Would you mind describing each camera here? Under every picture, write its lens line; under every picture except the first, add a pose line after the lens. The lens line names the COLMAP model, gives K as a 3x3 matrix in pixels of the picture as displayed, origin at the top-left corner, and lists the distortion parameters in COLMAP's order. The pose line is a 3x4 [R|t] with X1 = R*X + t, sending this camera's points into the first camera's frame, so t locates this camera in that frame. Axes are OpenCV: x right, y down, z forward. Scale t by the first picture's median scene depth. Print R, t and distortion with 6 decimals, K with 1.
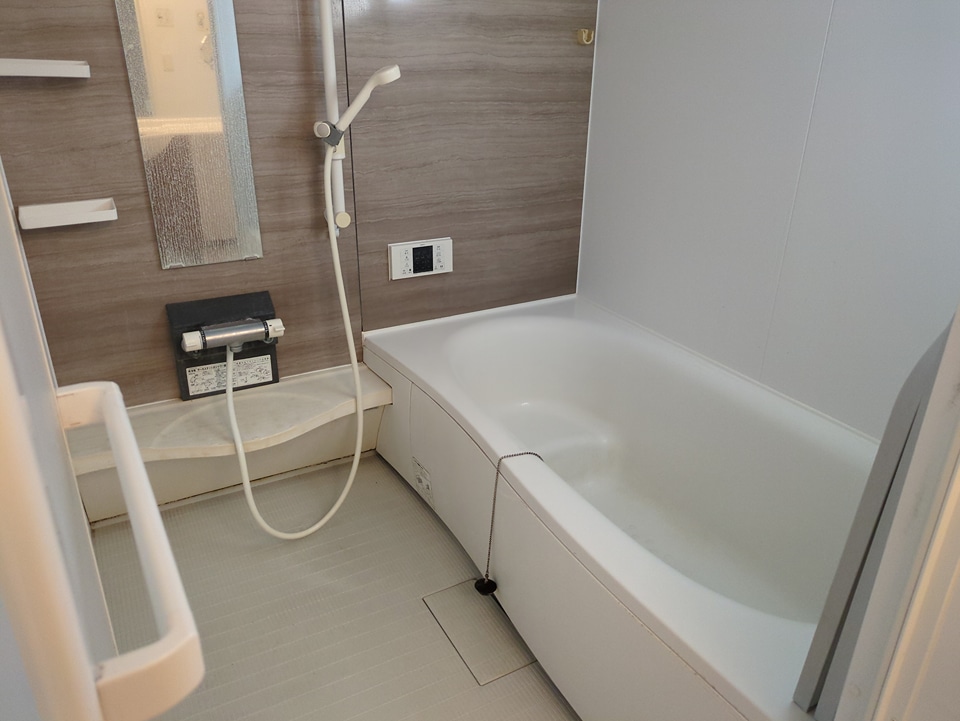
lens RADIAL K [[715.7, 0, 480.0], [0, 715.7, 360.5], [0, 0, 1]] dist [0.053073, -0.035223]
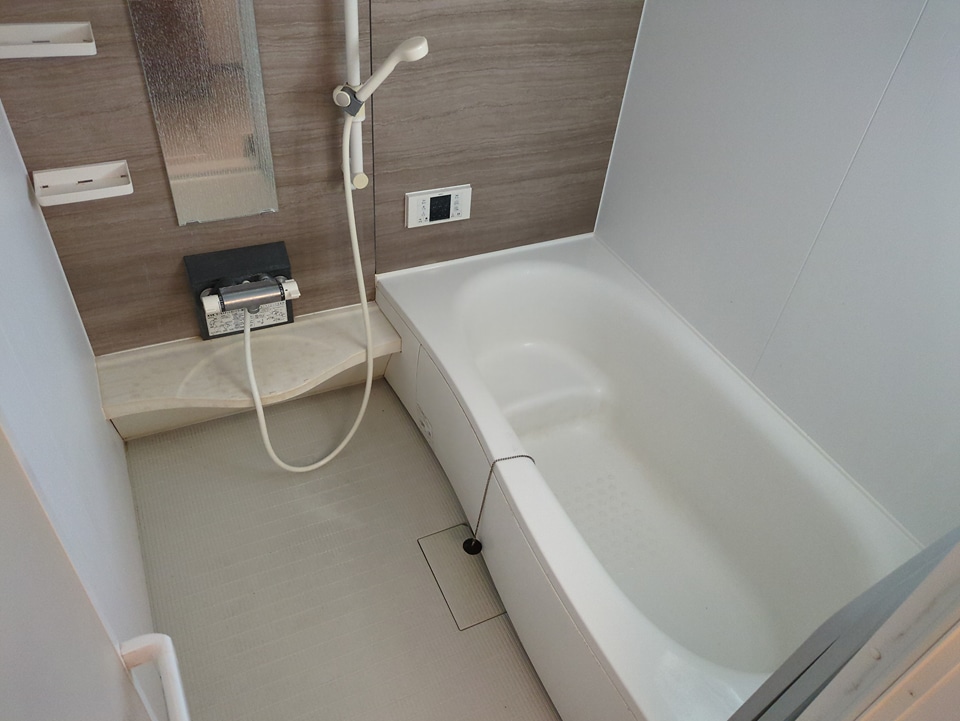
lens RADIAL K [[715.7, 0, 477.9], [0, 715.7, 367.8], [0, 0, 1]] dist [0.053073, -0.035223]
pose [[0.995769, 0.091892, 0.000297, -0.009055], [-0.087405, 0.946136, 0.311747, -0.267893], [0.028366, -0.310454, 0.950165, 0.000132]]
